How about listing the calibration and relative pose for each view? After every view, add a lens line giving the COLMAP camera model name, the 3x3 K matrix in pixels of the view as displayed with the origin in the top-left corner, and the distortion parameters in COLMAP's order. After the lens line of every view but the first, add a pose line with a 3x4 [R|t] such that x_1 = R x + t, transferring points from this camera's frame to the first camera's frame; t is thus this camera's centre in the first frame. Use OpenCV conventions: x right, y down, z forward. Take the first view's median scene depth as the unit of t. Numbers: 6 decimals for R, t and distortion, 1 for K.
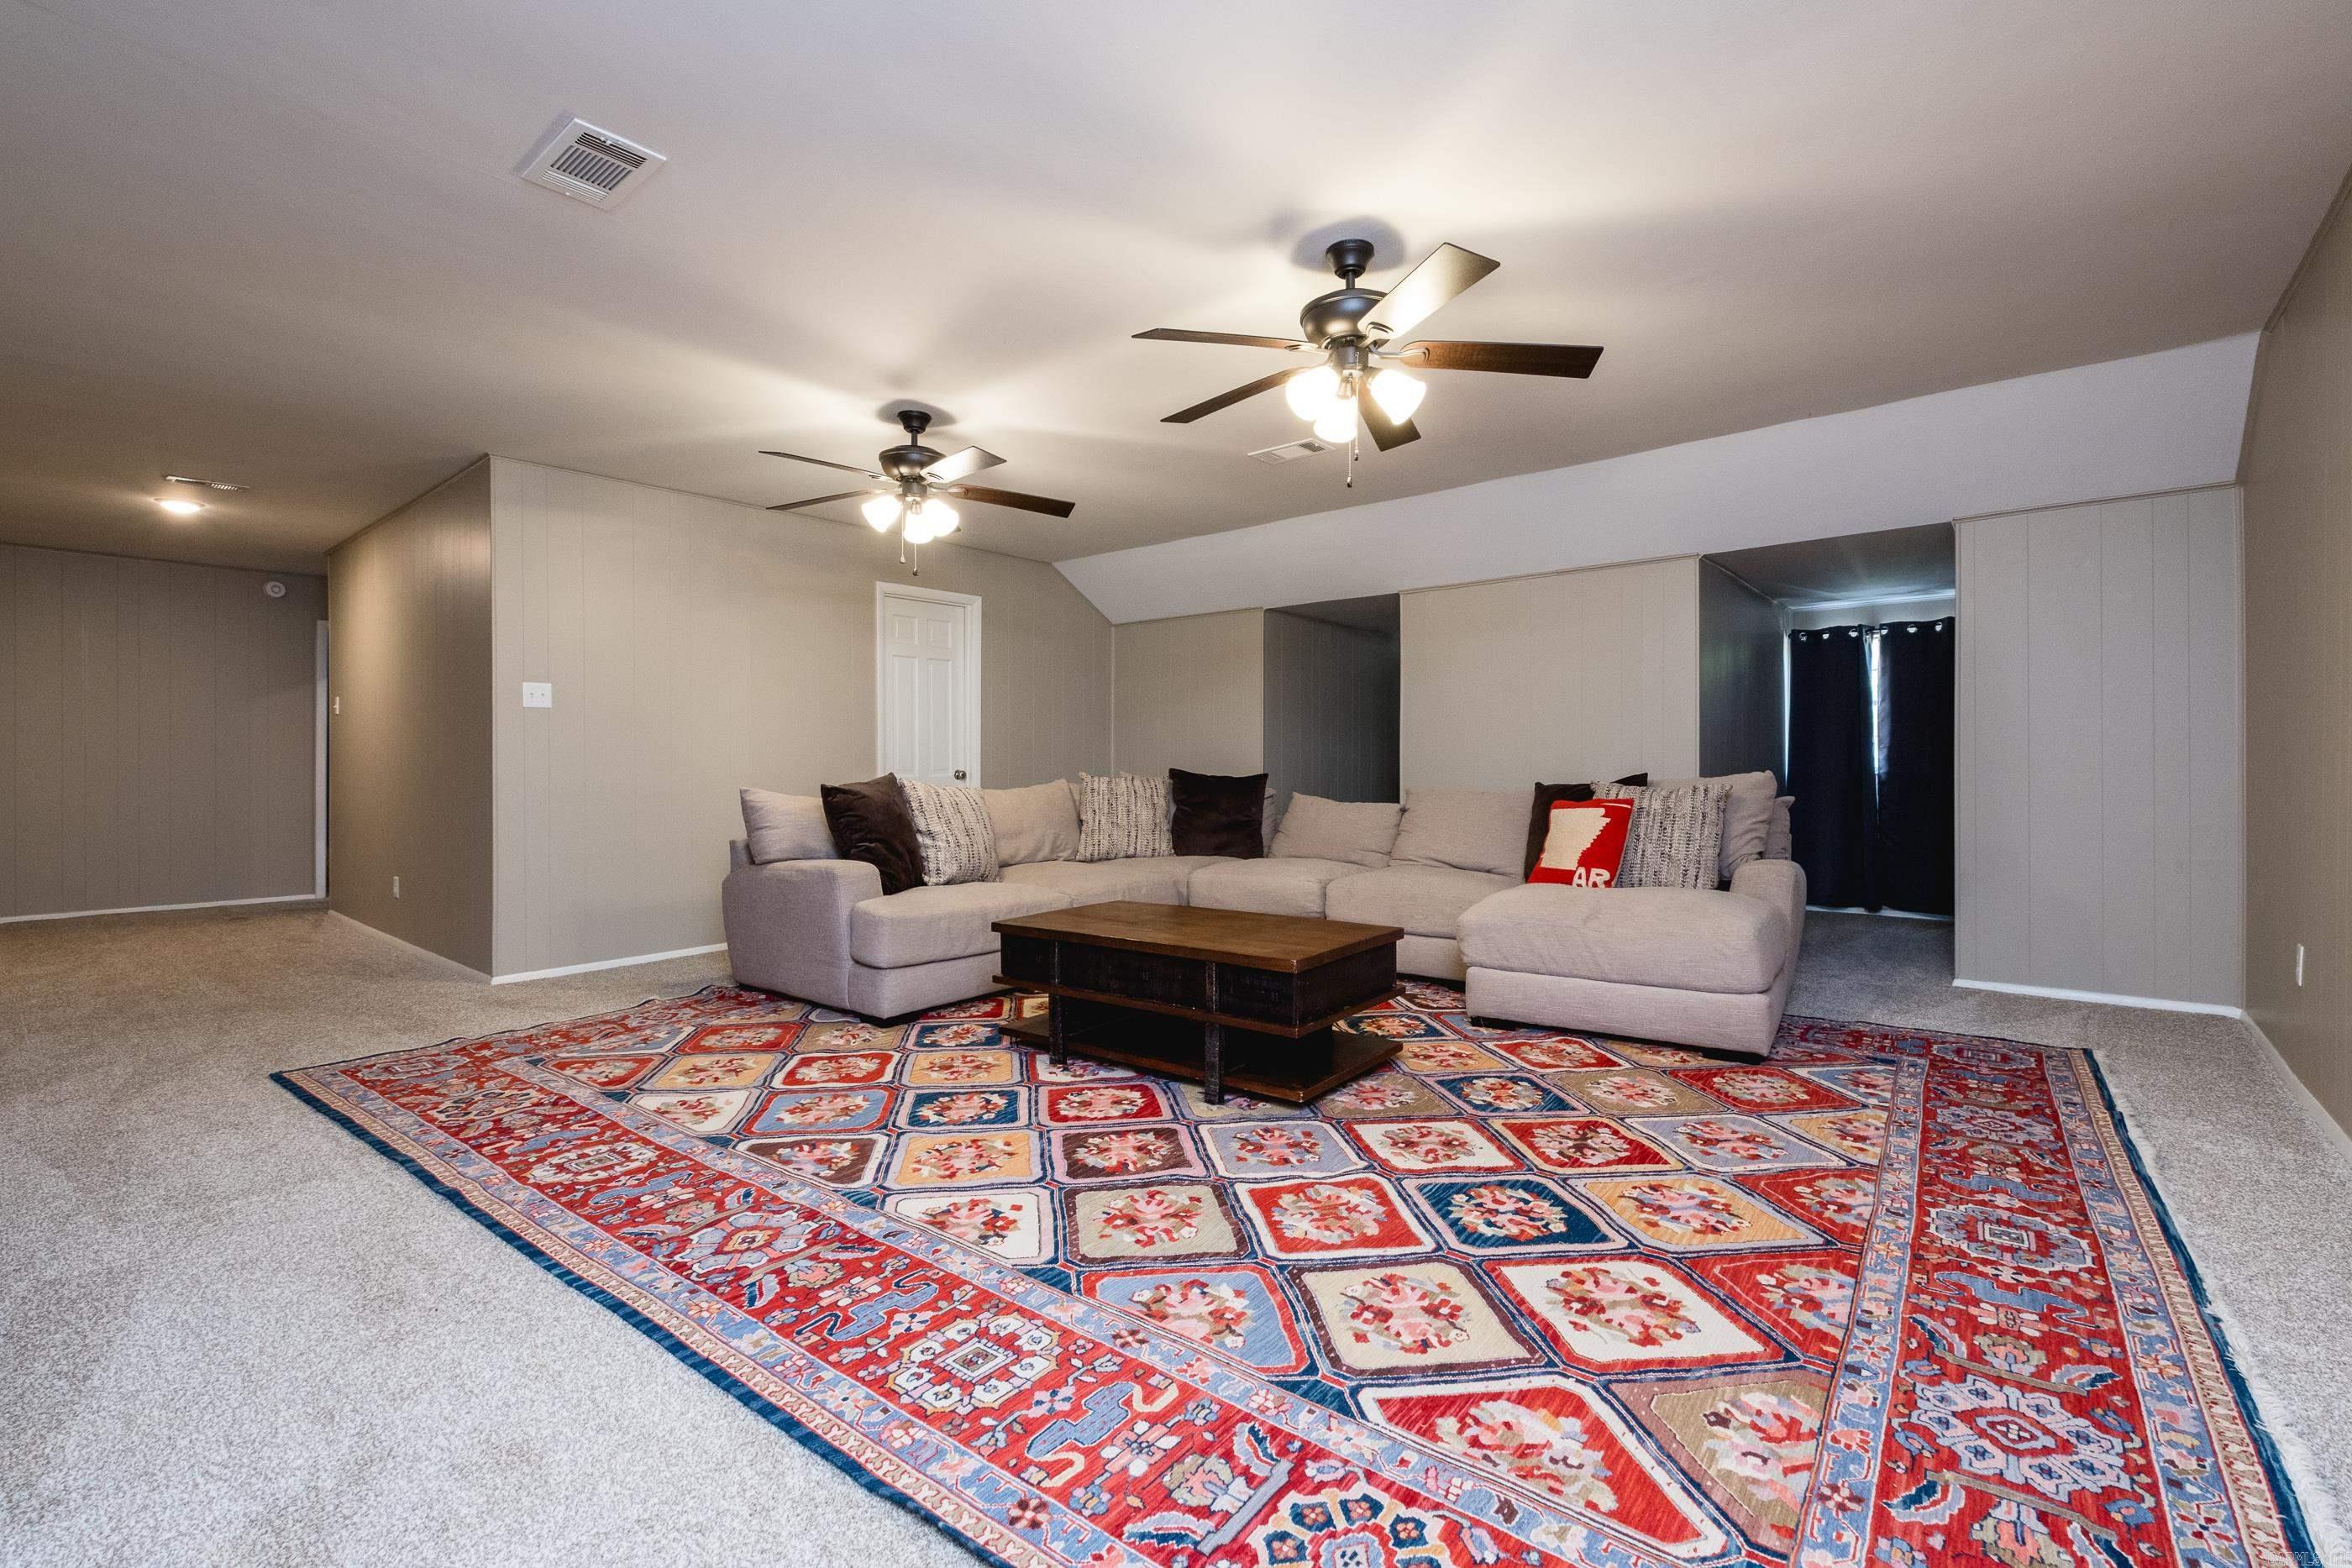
lens RADIAL K [[1032.8, 0, 1186.9], [0, 1032.8, 765.4], [0, 0, 1]] dist [0.004310, 0.002201]
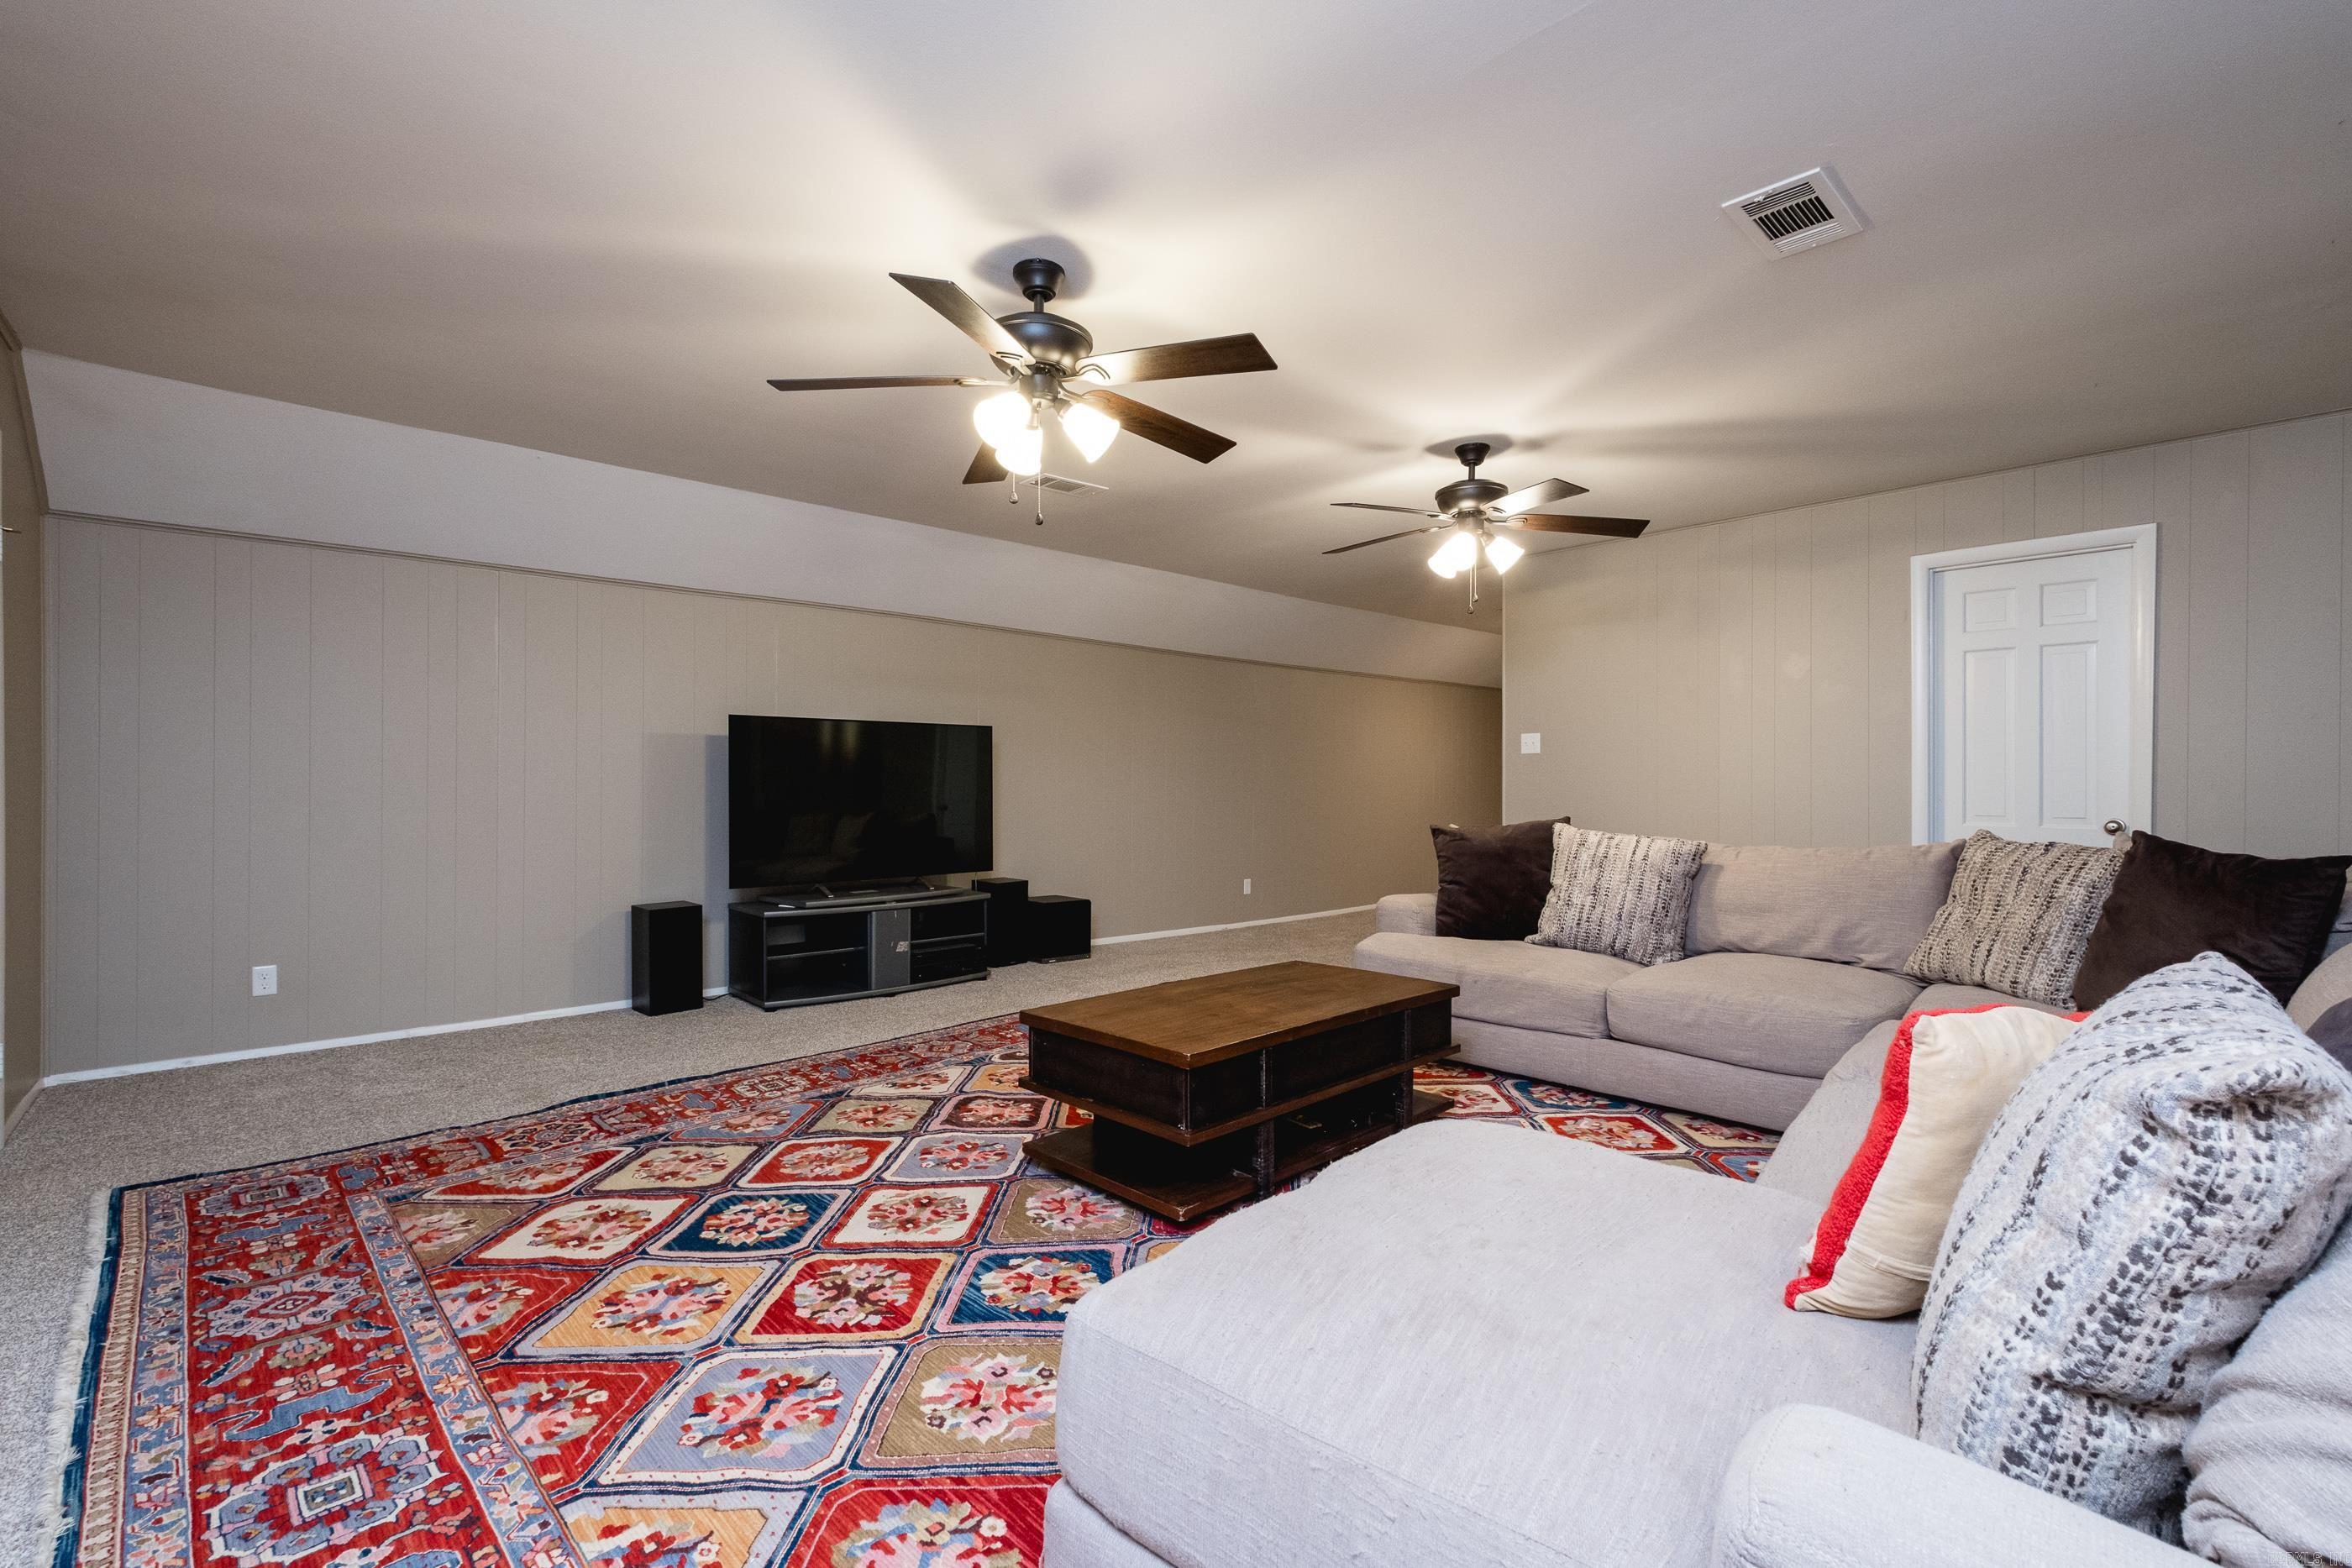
lens RADIAL K [[1032.8, 0, 1187.2], [0, 1032.8, 788.4], [0, 0, 1]] dist [0.004310, 0.002201]
pose [[-0.138597, 0.010037, -0.990298, 1.501144], [-0.002164, 0.999943, 0.010438, -0.061725], [0.990347, 0.003590, -0.138567, 1.786354]]
